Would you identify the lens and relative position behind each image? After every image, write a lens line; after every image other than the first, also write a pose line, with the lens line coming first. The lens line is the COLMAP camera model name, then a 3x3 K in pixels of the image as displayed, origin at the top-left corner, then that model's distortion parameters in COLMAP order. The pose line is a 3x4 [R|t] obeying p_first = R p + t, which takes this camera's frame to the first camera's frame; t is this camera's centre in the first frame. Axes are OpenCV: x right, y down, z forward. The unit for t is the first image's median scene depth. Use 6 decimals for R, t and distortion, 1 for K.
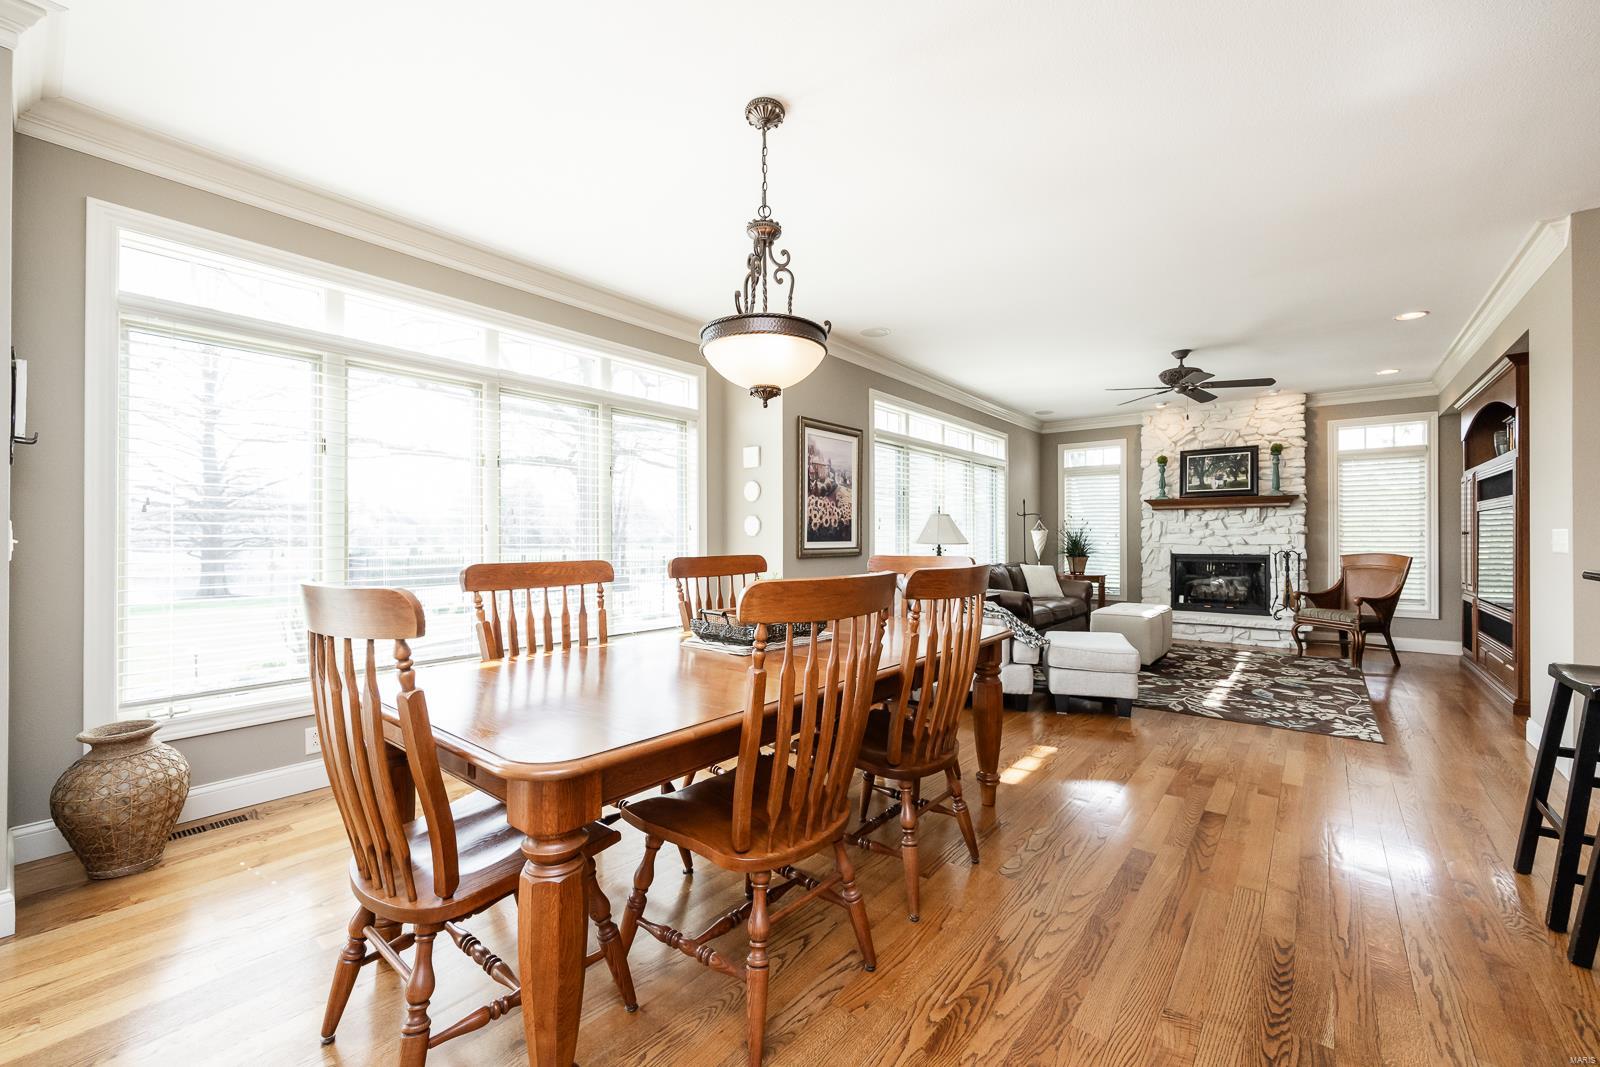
lens RADIAL K [[648.0, 0, 807.3], [0, 648.0, 533.0], [0, 0, 1]] dist [-0.004502, 0.000510]
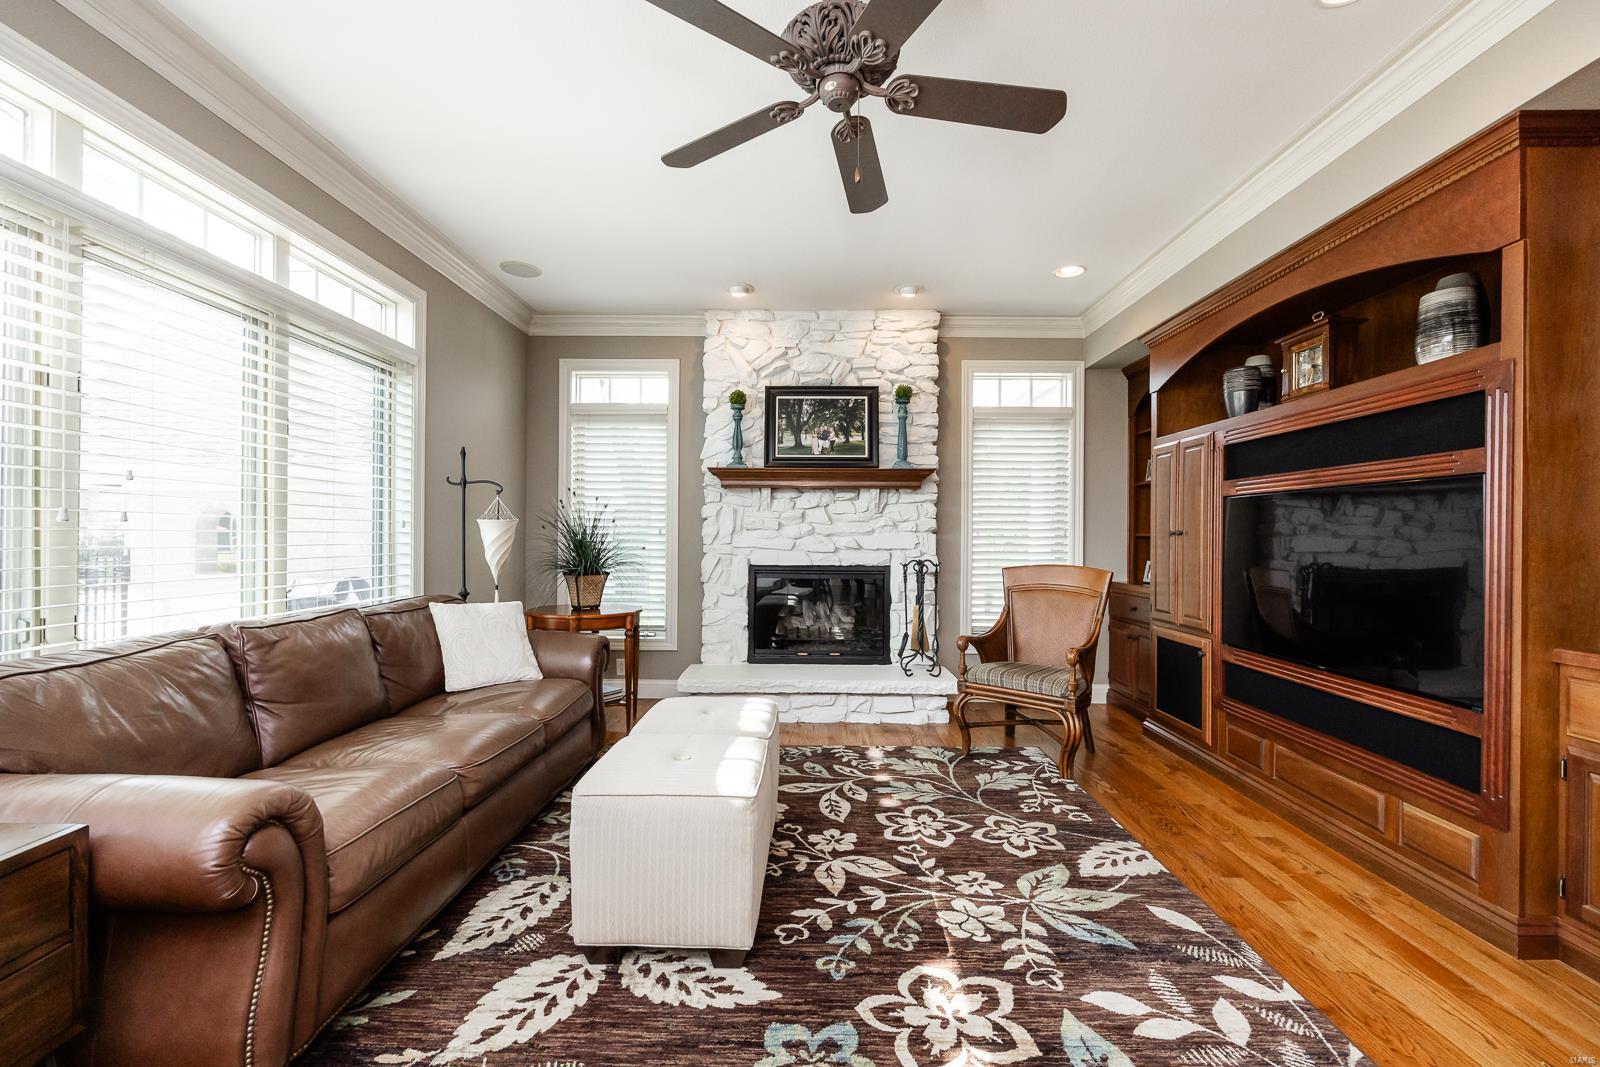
lens RADIAL K [[648.0, 0, 804.0], [0, 648.0, 538.3], [0, 0, 1]] dist [-0.004502, 0.000510]
pose [[0.794214, 0.003725, 0.607627, 0.281885], [-0.011818, 0.999887, 0.009318, 0.002511], [-0.607523, -0.014582, 0.794168, 0.576254]]
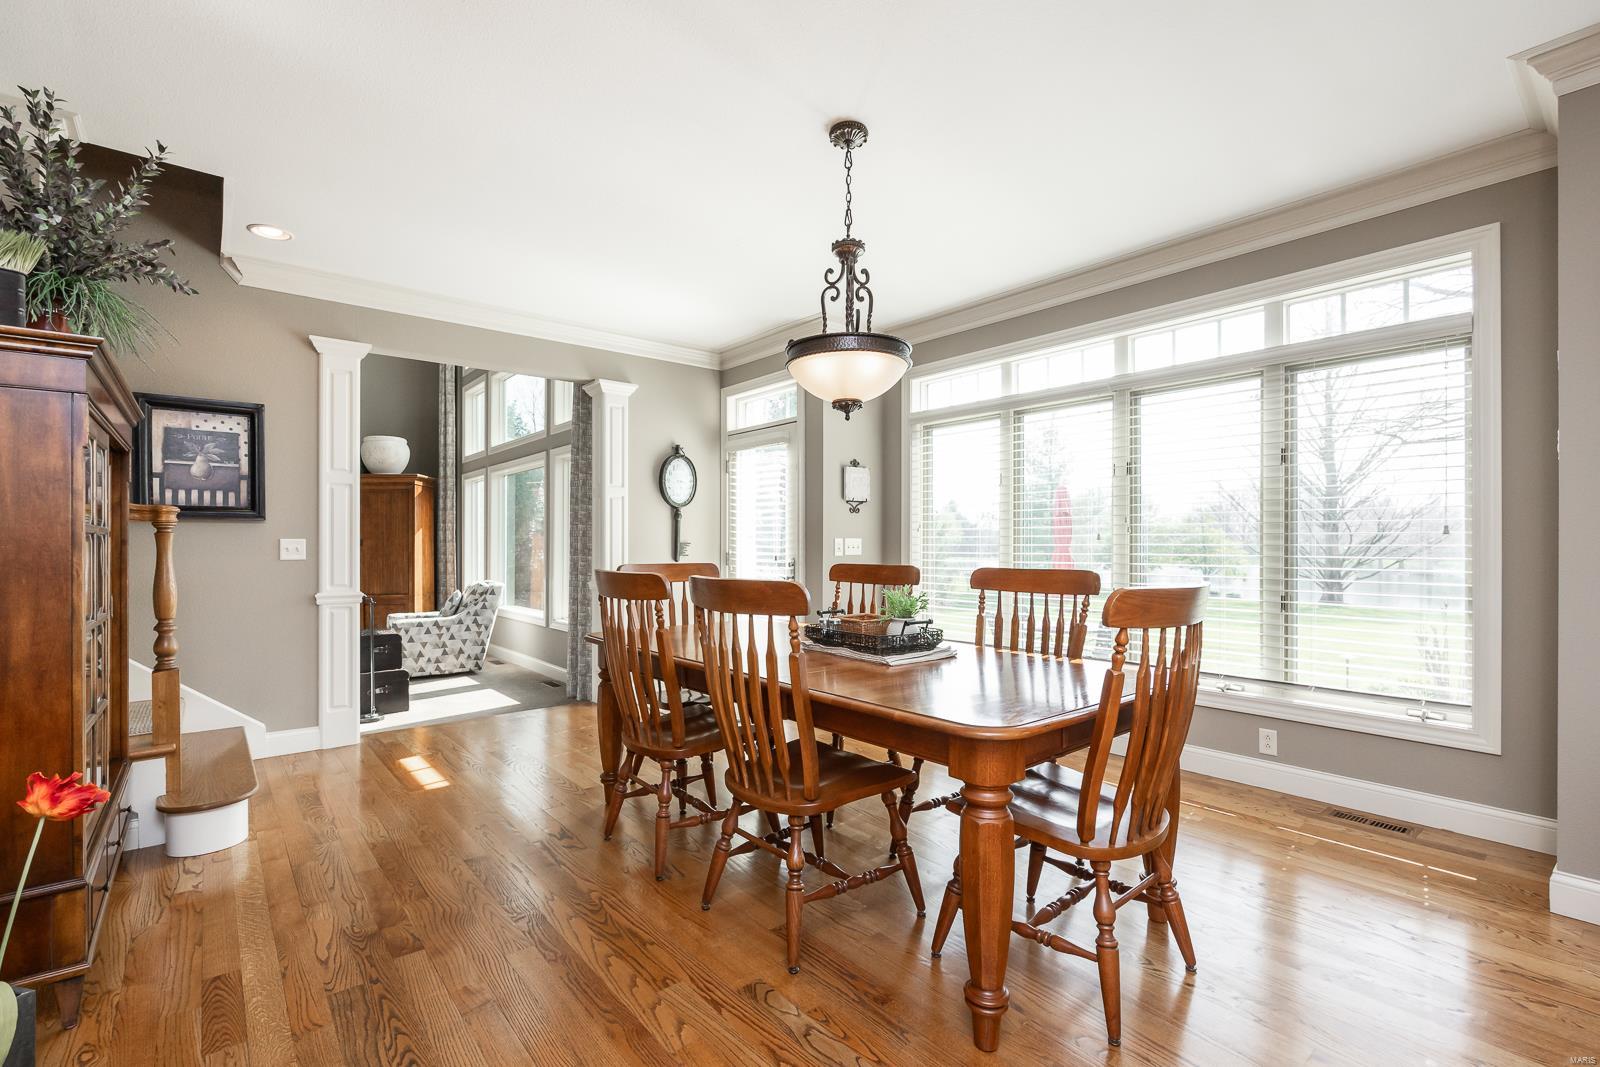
lens RADIAL K [[716.1, 0, 801.3], [0, 716.1, 546.1], [0, 0, 1]] dist [-0.002898, -0.000160]
pose [[-0.207070, 0.003263, -0.978321, 0.357564], [0.006888, 0.999975, 0.001877, 0.001661], [0.978302, -0.006350, -0.207087, 0.392148]]
